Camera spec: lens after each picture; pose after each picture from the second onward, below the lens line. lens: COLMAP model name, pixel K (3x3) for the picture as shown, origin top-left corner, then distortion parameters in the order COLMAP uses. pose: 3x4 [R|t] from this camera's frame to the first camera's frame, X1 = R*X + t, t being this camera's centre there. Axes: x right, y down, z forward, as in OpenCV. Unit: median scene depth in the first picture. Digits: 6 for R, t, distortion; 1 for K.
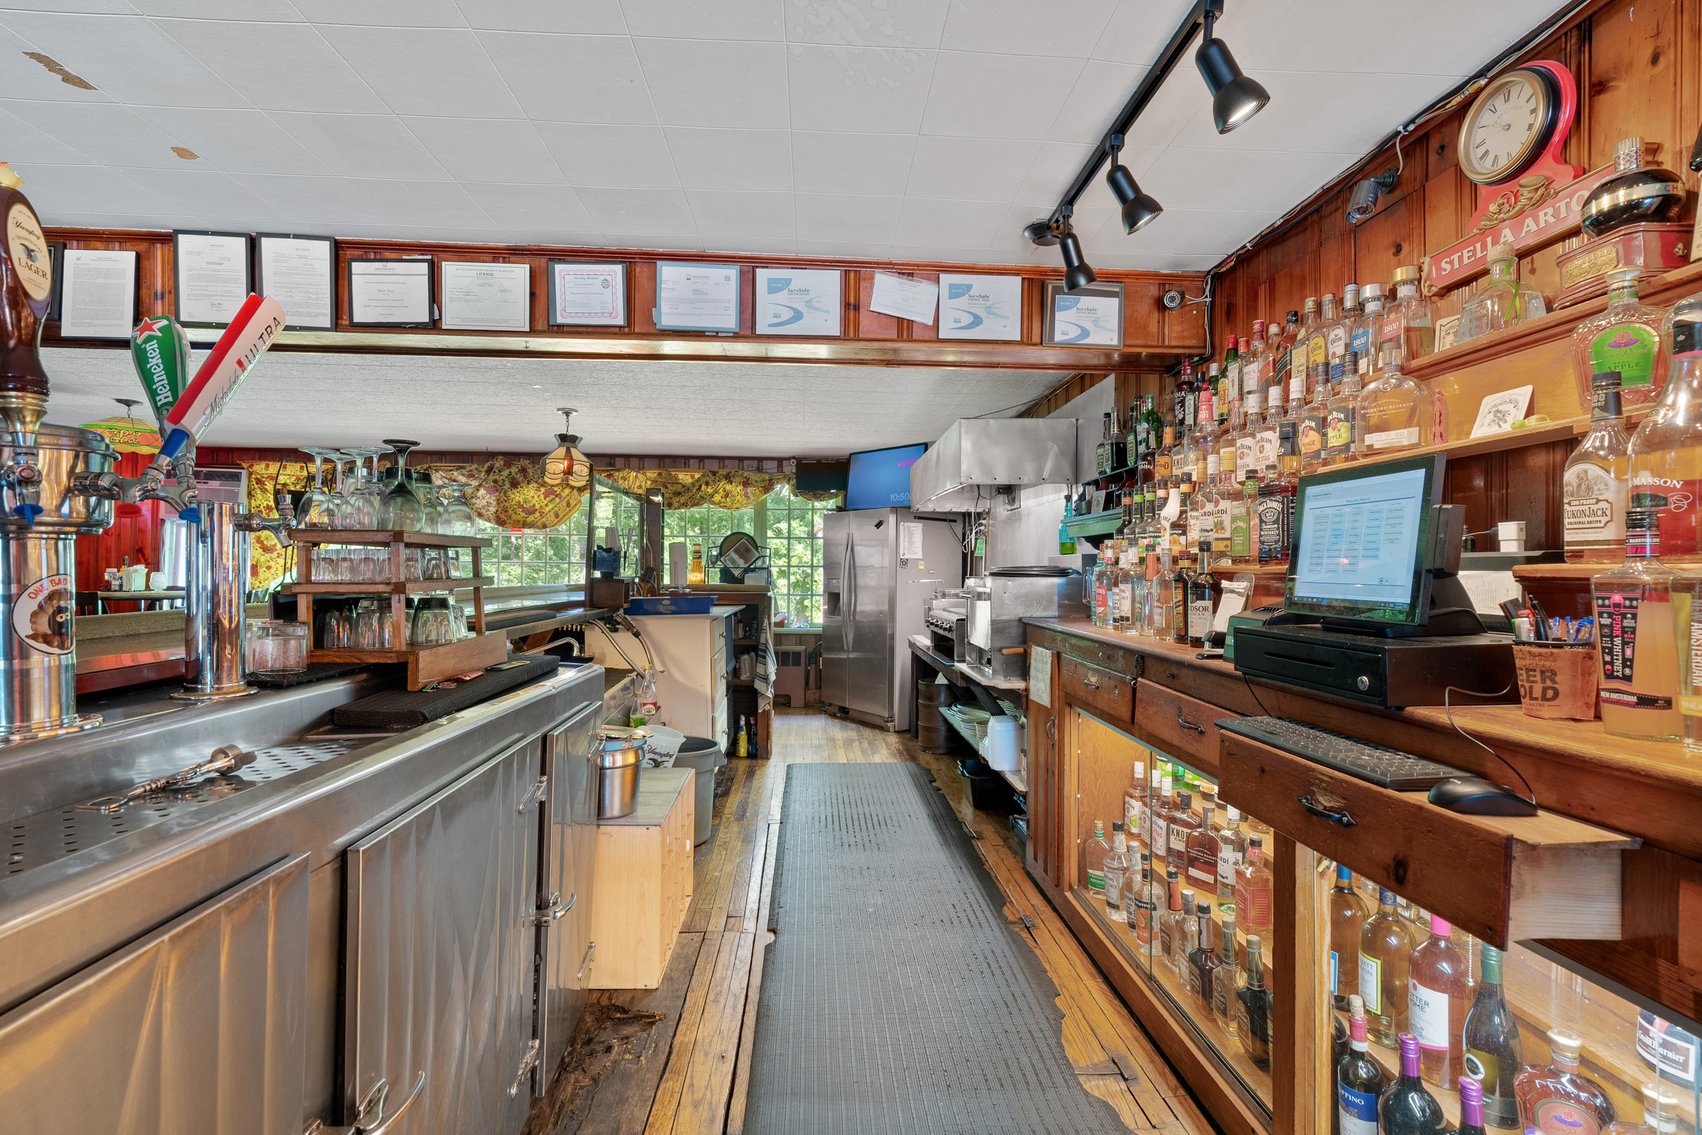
lens RADIAL K [[782.1, 0, 841.9], [0, 782.1, 563.1], [0, 0, 1]] dist [0.001324, 0.000552]
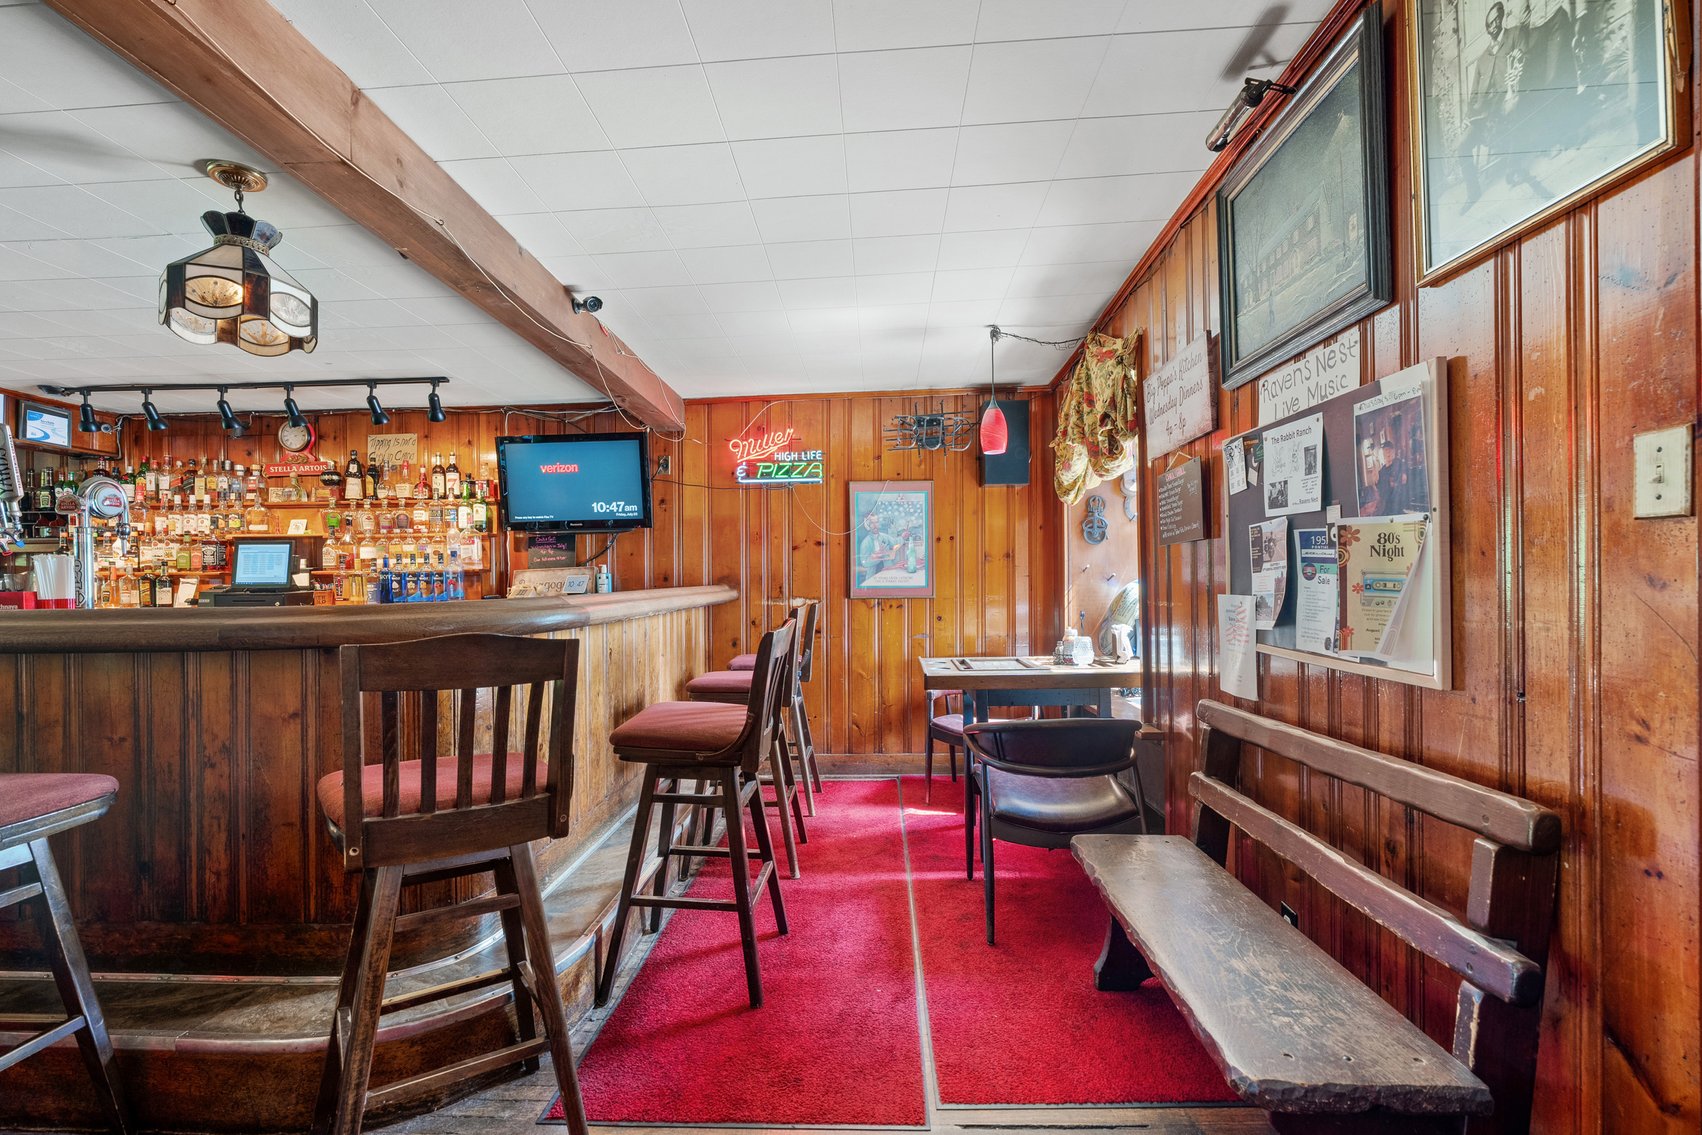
lens RADIAL K [[782.1, 0, 833.9], [0, 782.1, 578.7], [0, 0, 1]] dist [0.001324, 0.000552]
pose [[0.102434, -0.007395, 0.994712, -1.265231], [0.001670, 0.999972, 0.007263, 0.006257], [-0.994738, 0.000918, 0.102443, -0.910908]]
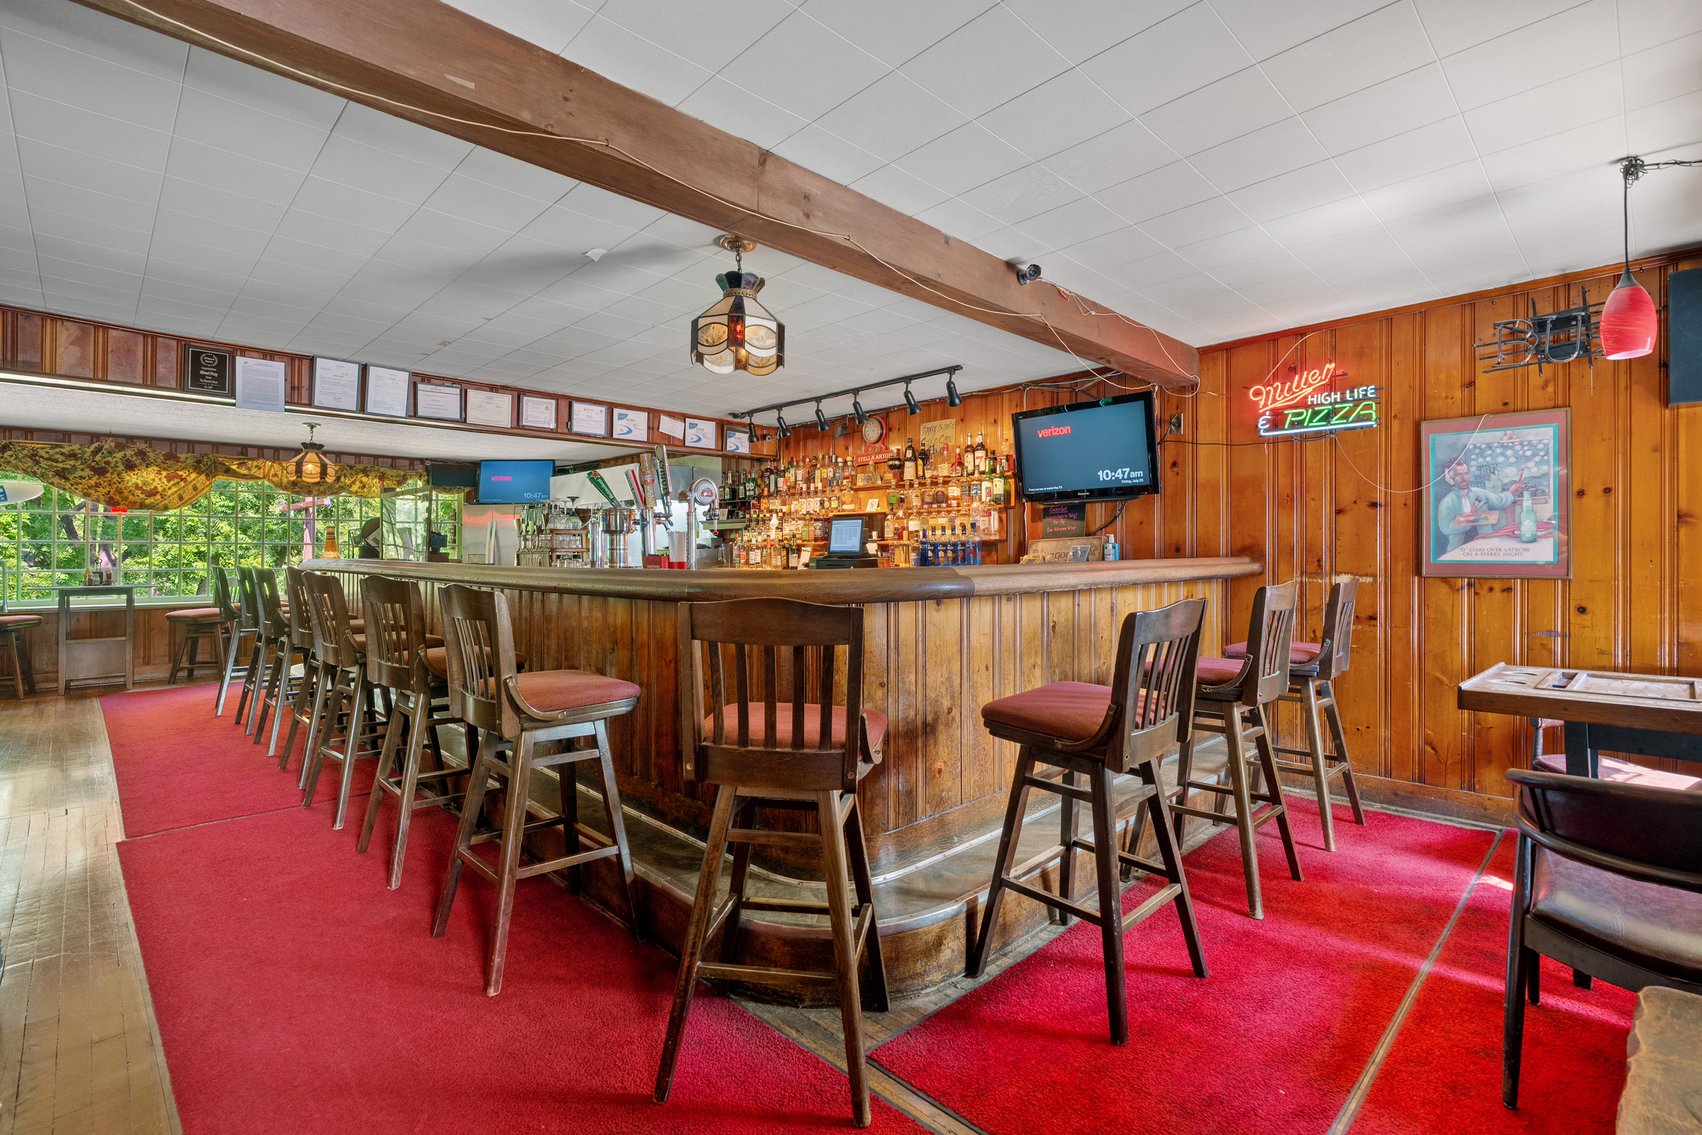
lens RADIAL K [[782.1, 0, 851.7], [0, 782.1, 543.6], [0, 0, 1]] dist [0.001324, 0.000552]
pose [[0.745879, -0.002579, 0.666077, -1.111734], [0.002366, 0.999996, 0.001222, 0.004077], [-0.666077, 0.000665, 0.745882, -1.120437]]
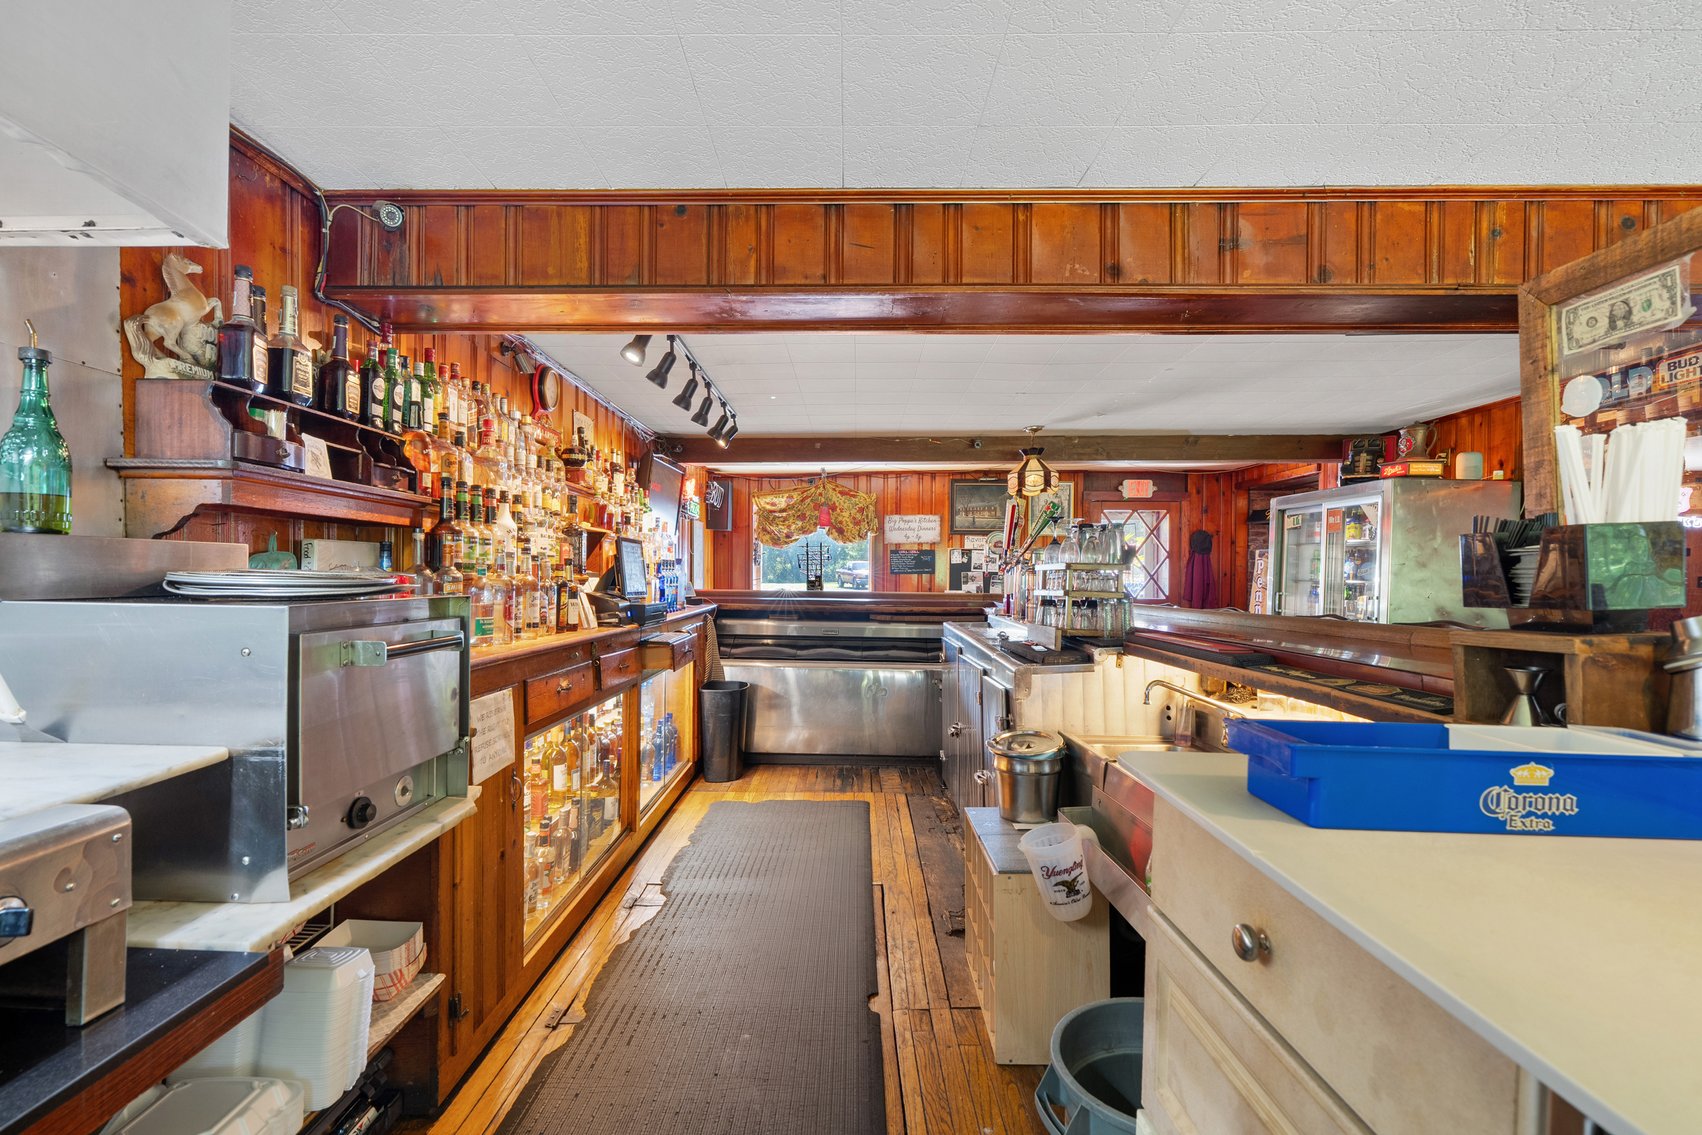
lens RADIAL K [[782.1, 0, 842.3], [0, 782.1, 589.4], [0, 0, 1]] dist [0.001324, 0.000552]
pose [[-0.998504, -0.014647, 0.052687, -0.101308], [-0.014232, 0.999865, 0.008242, 0.008725], [-0.052801, 0.007479, -0.998577, 1.975804]]
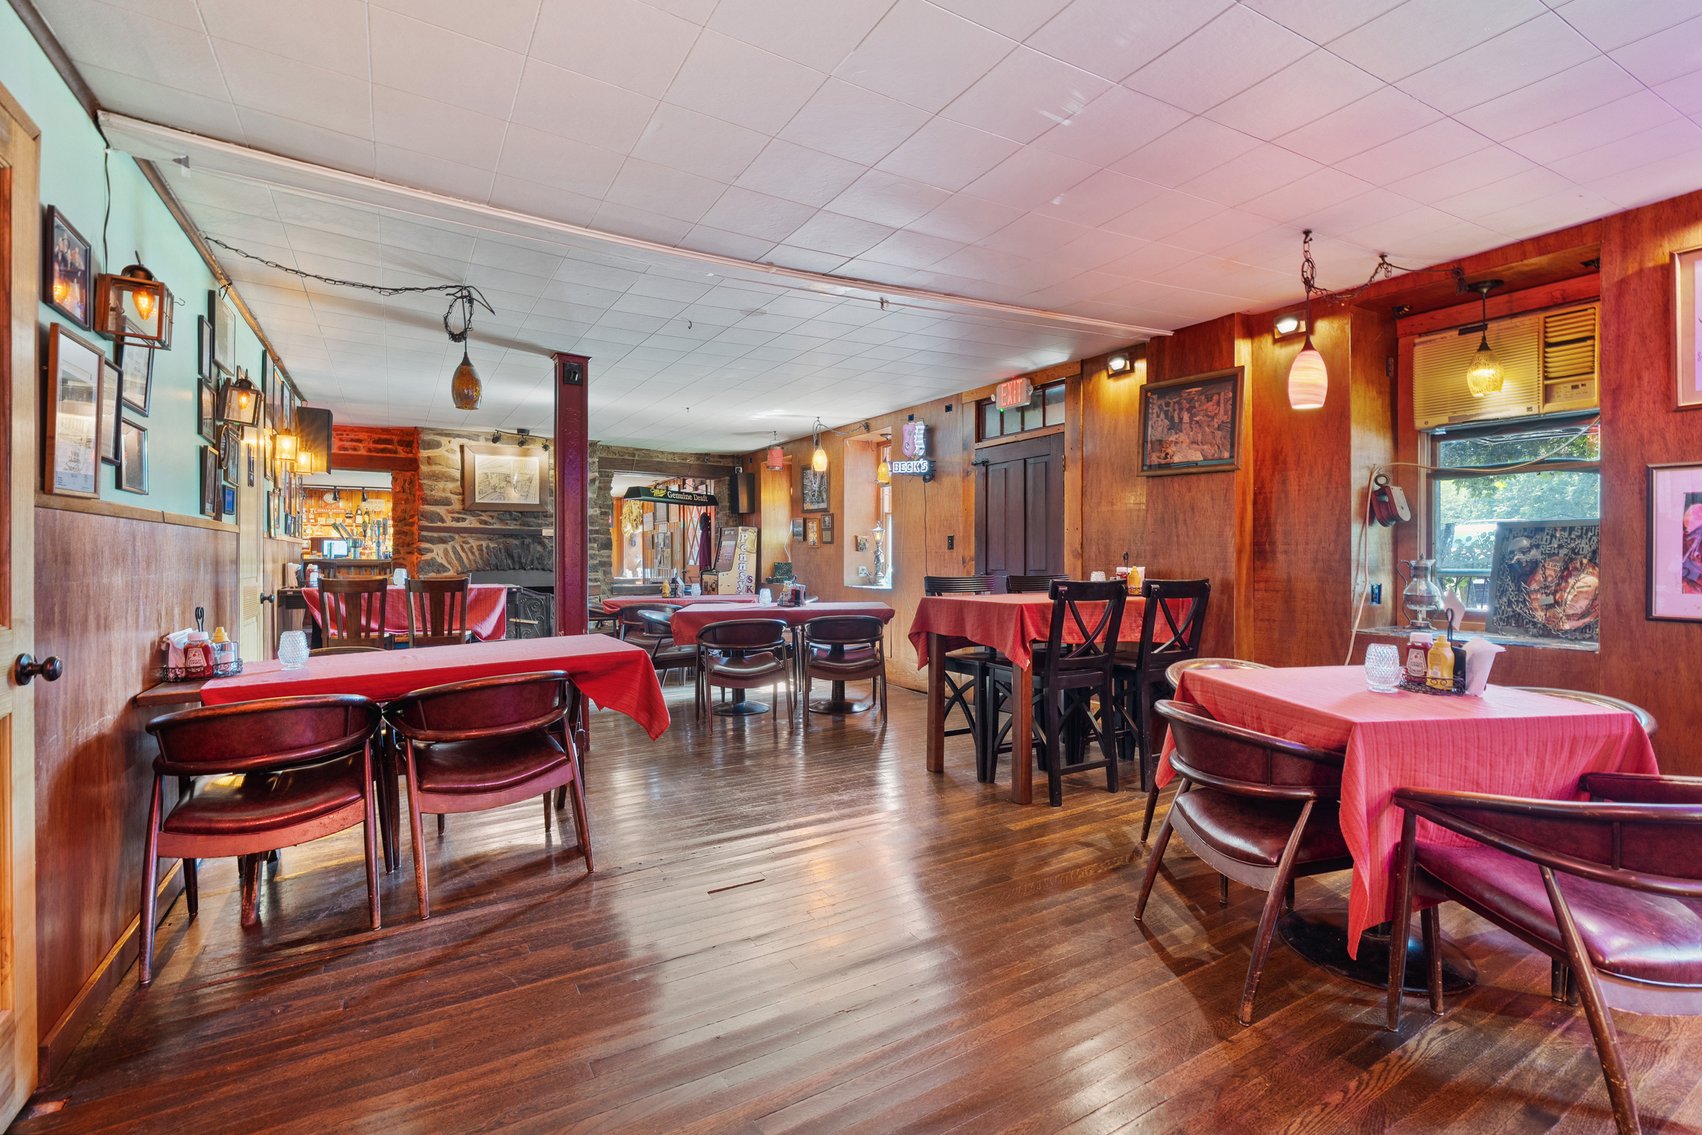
lens RADIAL K [[782.1, 0, 842.3], [0, 782.1, 558.0], [0, 0, 1]] dist [0.001324, 0.000552]
pose [[-0.459849, -0.006433, 0.887974, -5.381415], [-0.012442, 0.999922, 0.000801, 0.002376], [-0.887910, -0.010680, -0.459893, -0.014635]]
